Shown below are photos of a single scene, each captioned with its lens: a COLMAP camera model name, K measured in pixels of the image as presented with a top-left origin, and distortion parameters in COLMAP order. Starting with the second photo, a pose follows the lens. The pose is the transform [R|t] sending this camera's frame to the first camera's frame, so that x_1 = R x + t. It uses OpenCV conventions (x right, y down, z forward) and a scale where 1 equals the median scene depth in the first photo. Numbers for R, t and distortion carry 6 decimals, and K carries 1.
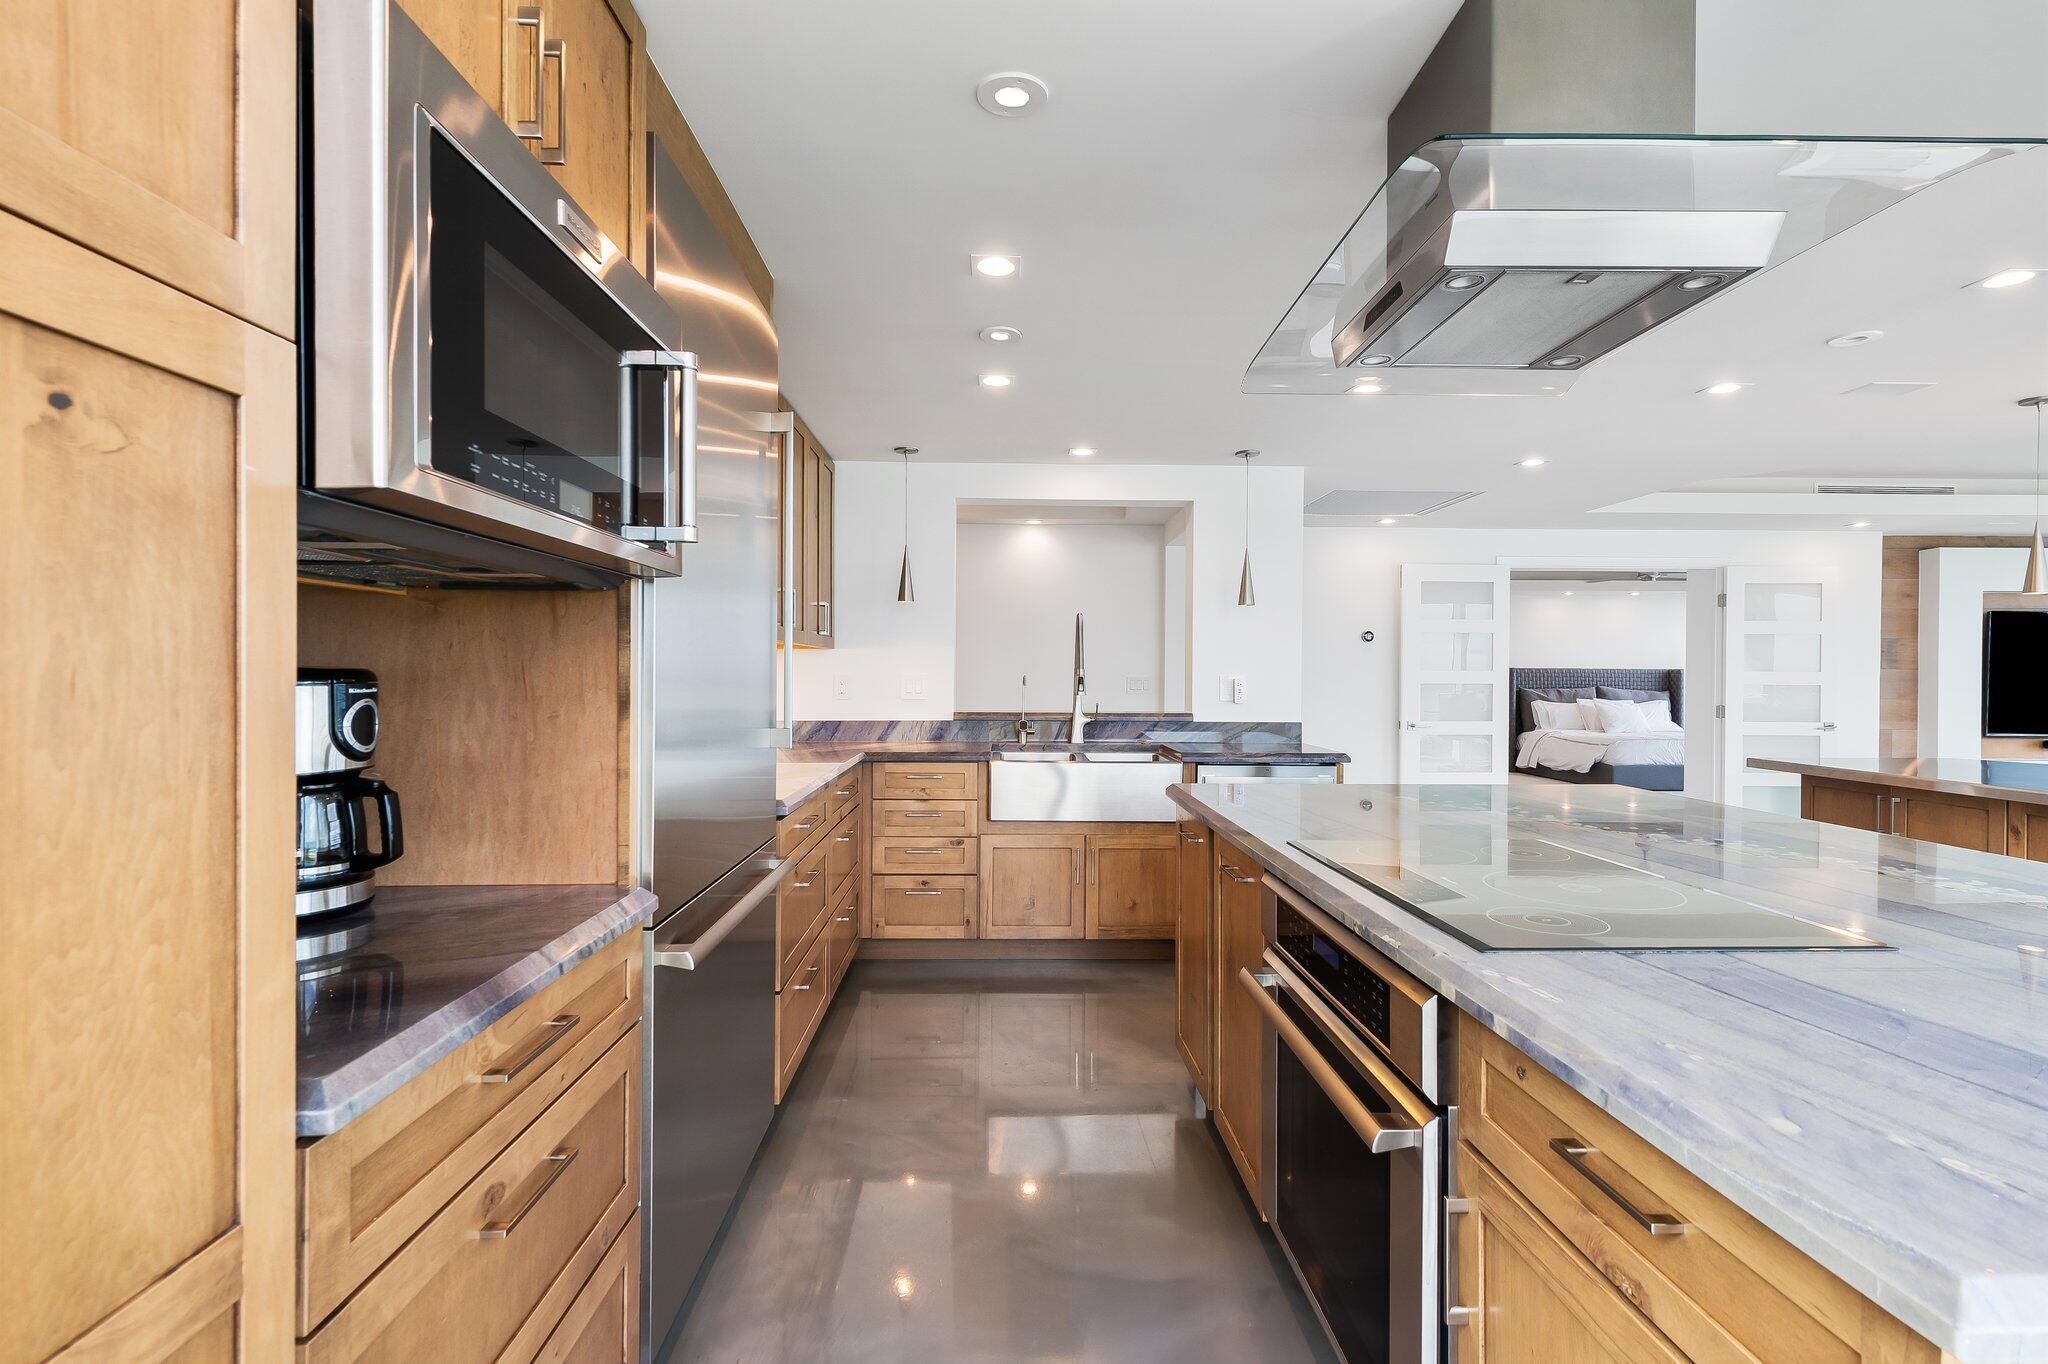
lens RADIAL K [[976.1, 0, 1024.0], [0, 976.1, 682.0], [0, 0, 1]] dist [0.014823, -0.001925]
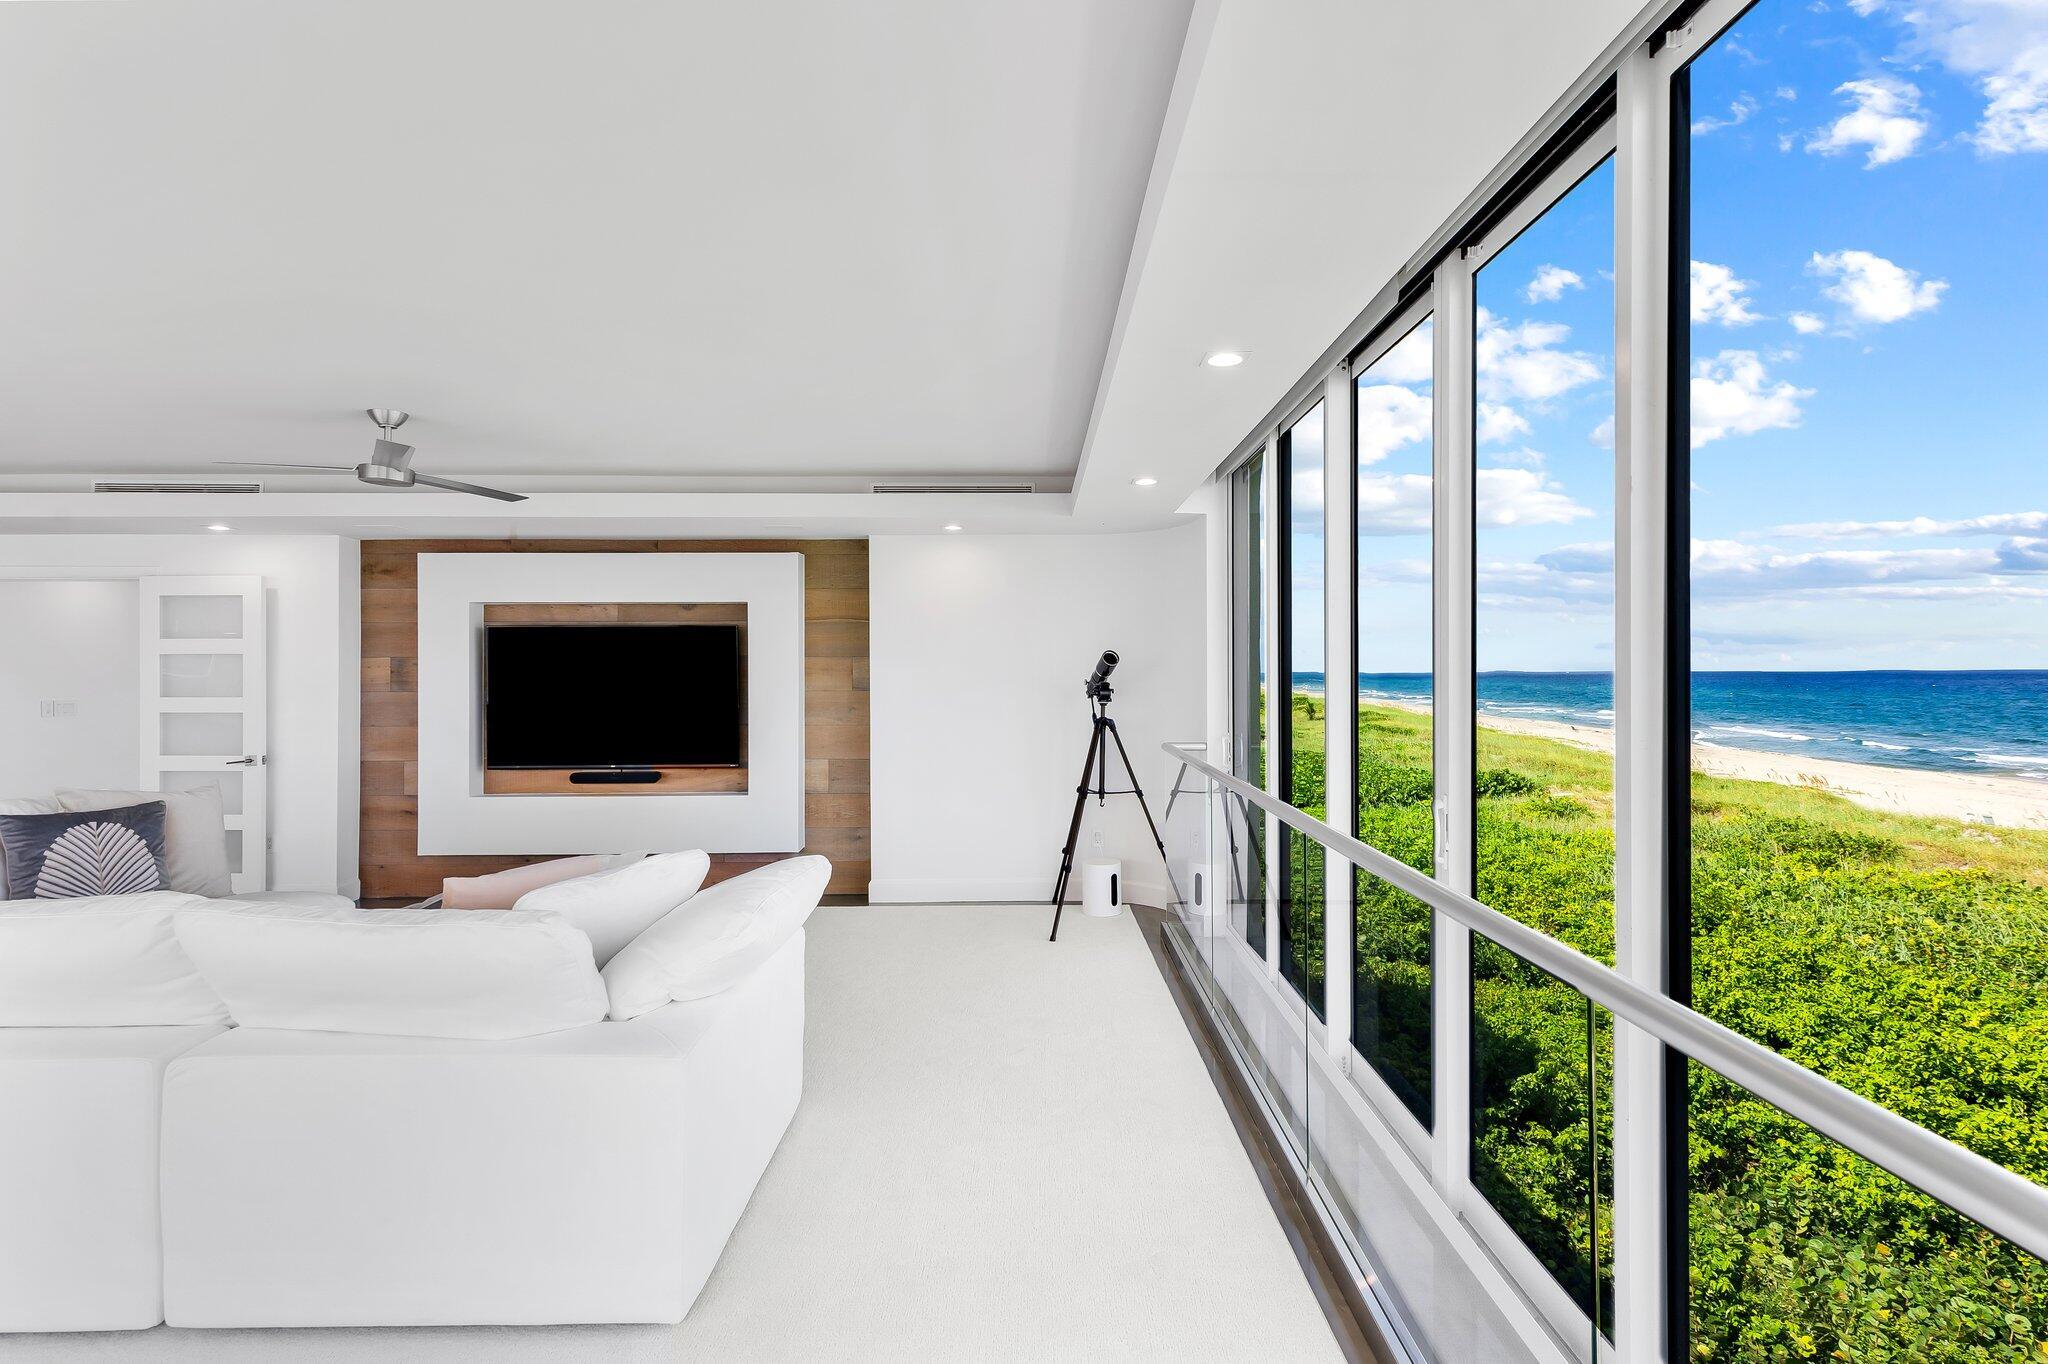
lens RADIAL K [[981.2, 0, 1025.5], [0, 981.2, 669.3], [0, 0, 1]] dist [0.016217, -0.001327]
pose [[0.999670, -0.010765, -0.023325, 2.635657], [0.010319, 0.999763, -0.019170, -0.019545], [0.023526, 0.018923, 0.999544, 0.250431]]
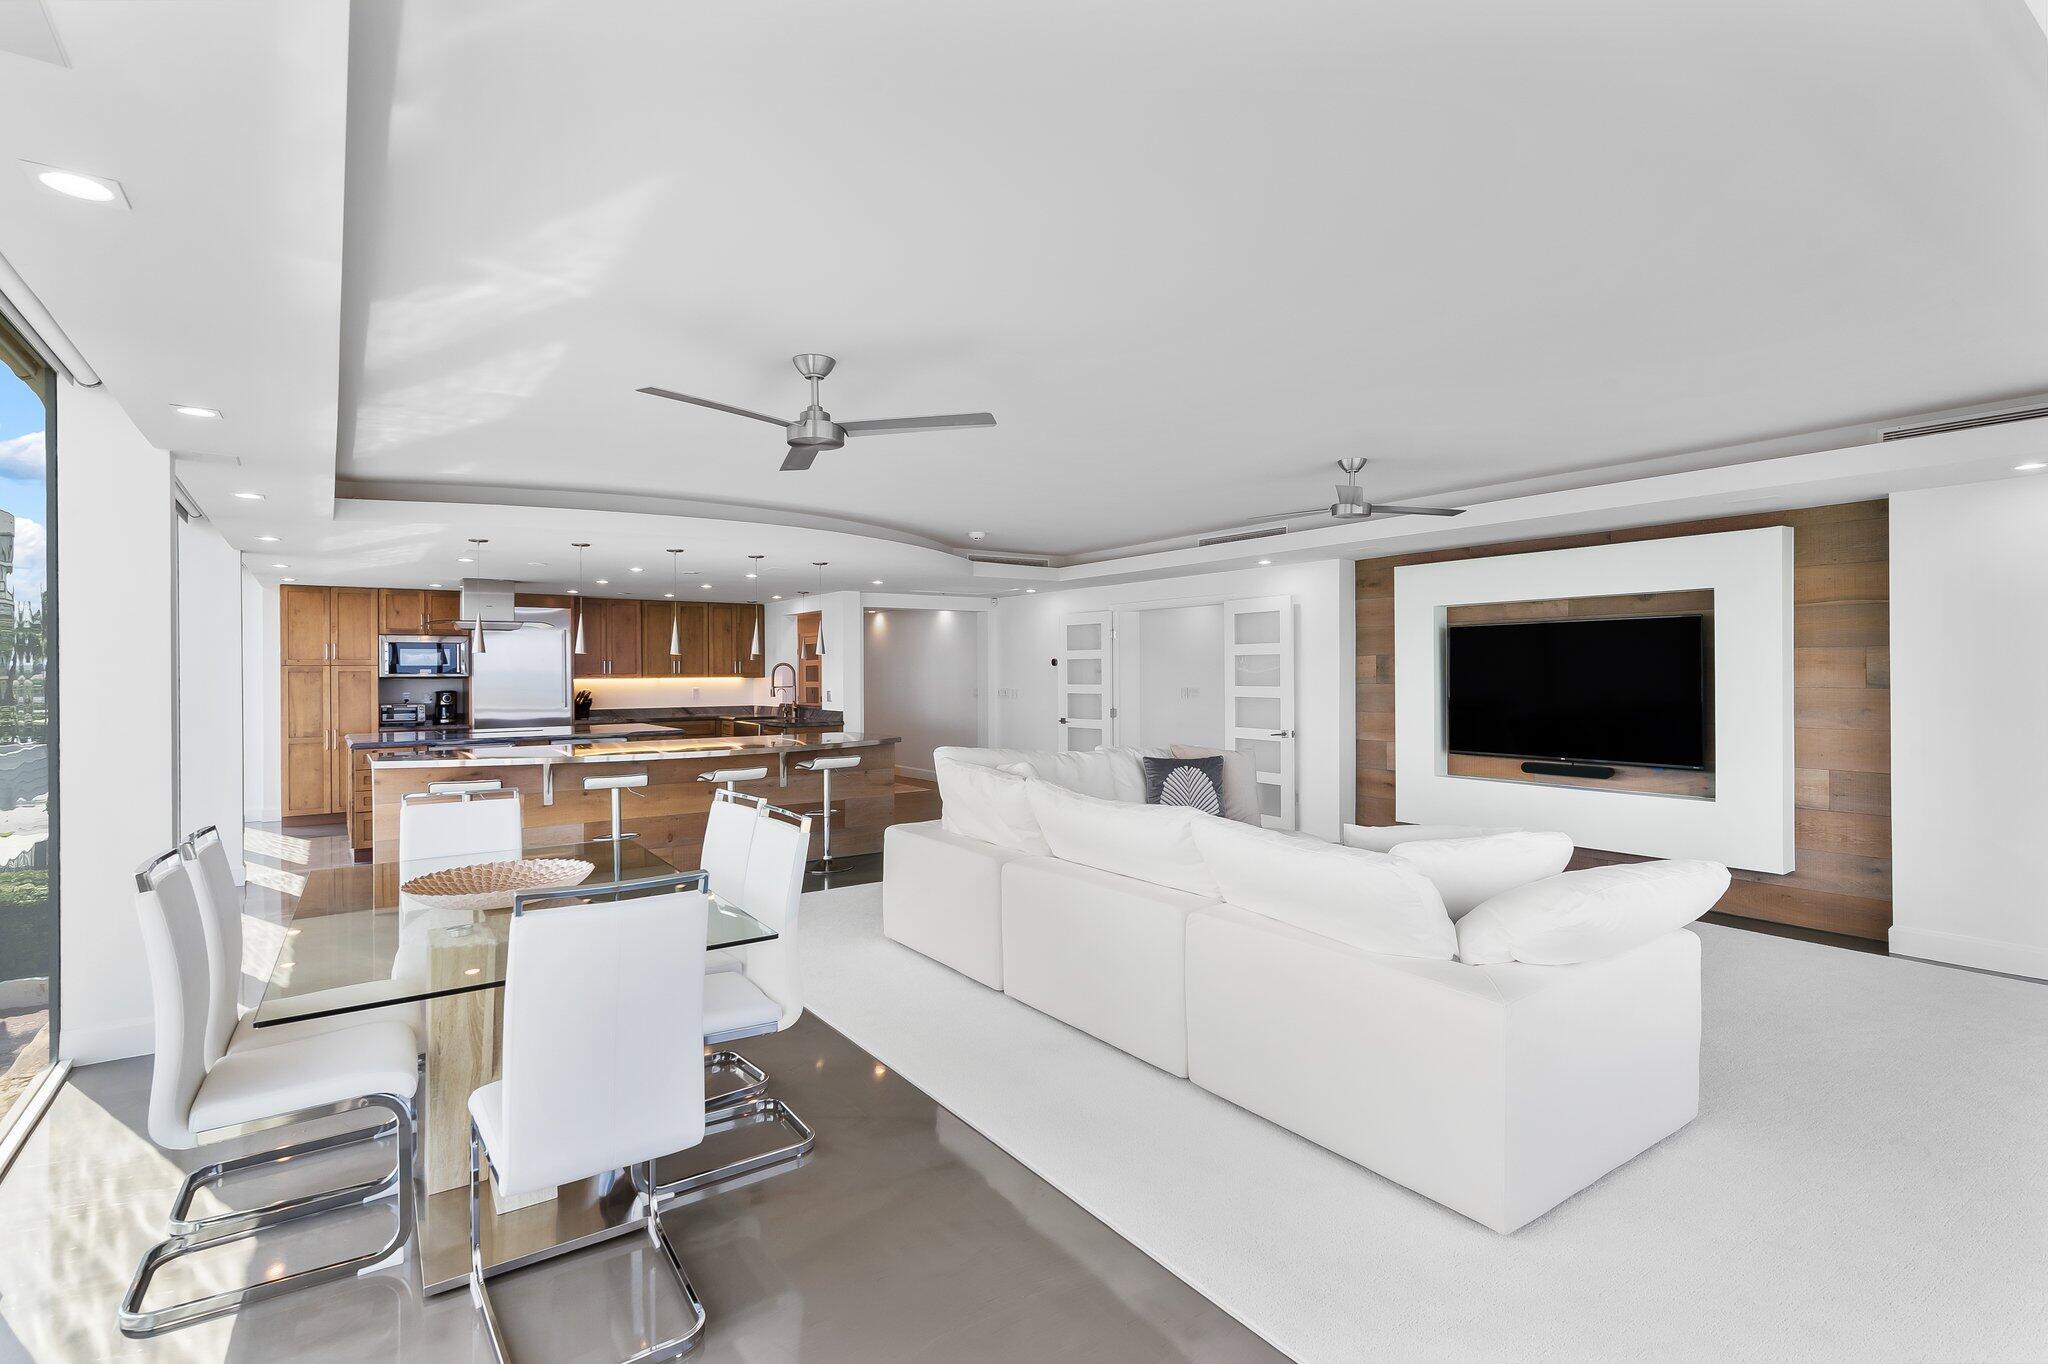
lens RADIAL K [[981.2, 0, 1025.5], [0, 981.2, 669.3], [0, 0, 1]] dist [0.016217, -0.001327]
pose [[0.547361, -0.013221, -0.836792, 2.804369], [-0.004426, 0.999816, -0.018691, -0.013427], [0.836885, 0.013934, 0.547202, 0.196746]]
